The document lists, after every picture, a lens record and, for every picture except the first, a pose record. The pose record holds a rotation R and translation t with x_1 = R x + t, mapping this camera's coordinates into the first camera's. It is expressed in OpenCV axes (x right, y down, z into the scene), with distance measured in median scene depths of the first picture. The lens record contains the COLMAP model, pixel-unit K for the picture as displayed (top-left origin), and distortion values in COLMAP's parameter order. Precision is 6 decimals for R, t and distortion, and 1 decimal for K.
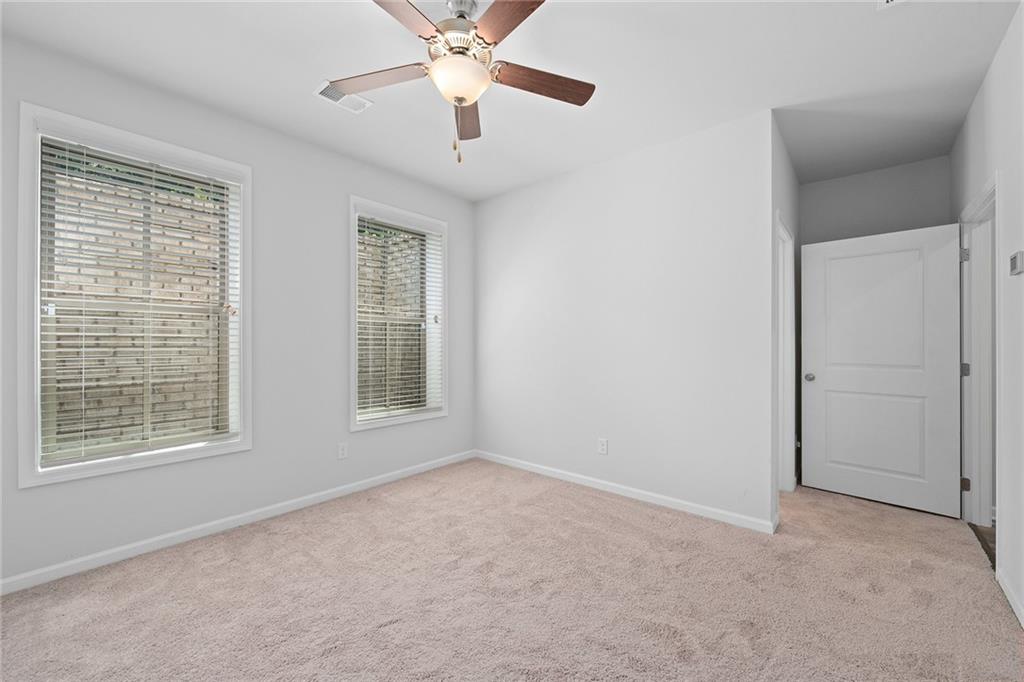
lens RADIAL K [[409.2, 0, 507.1], [0, 409.2, 342.4], [0, 0, 1]] dist [-0.002554, 0.000209]
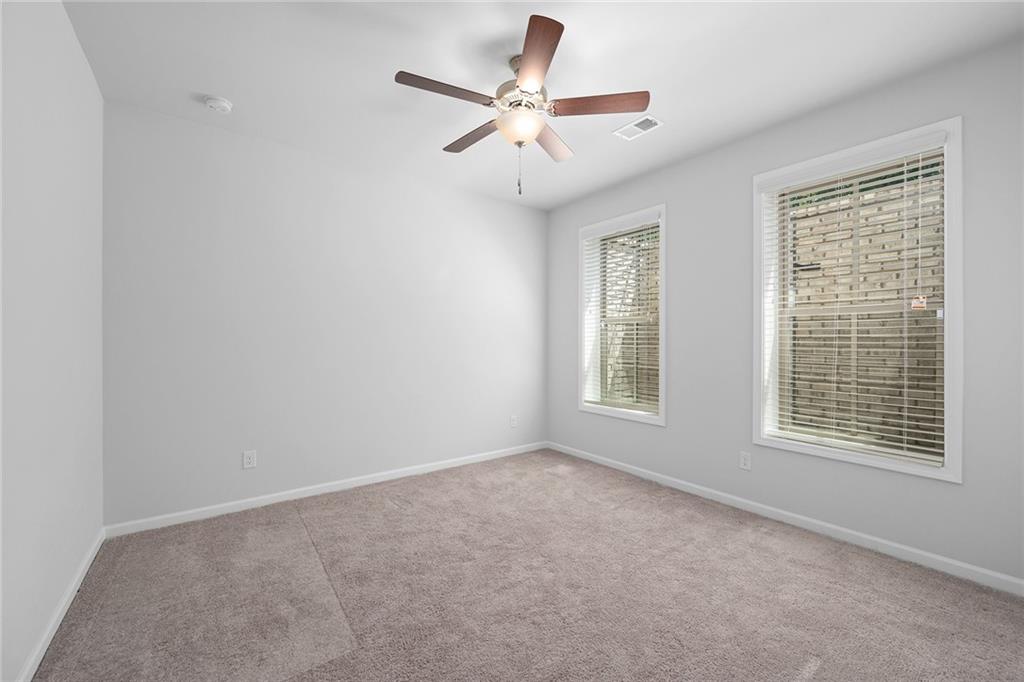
lens RADIAL K [[409.2, 0, 508.4], [0, 409.2, 341.1], [0, 0, 1]] dist [-0.002554, 0.000209]
pose [[-0.210760, -0.000934, -0.977537, 0.474280], [-0.006916, 0.999976, 0.000536, 0.001561], [0.977513, 0.006874, -0.210762, 0.534044]]
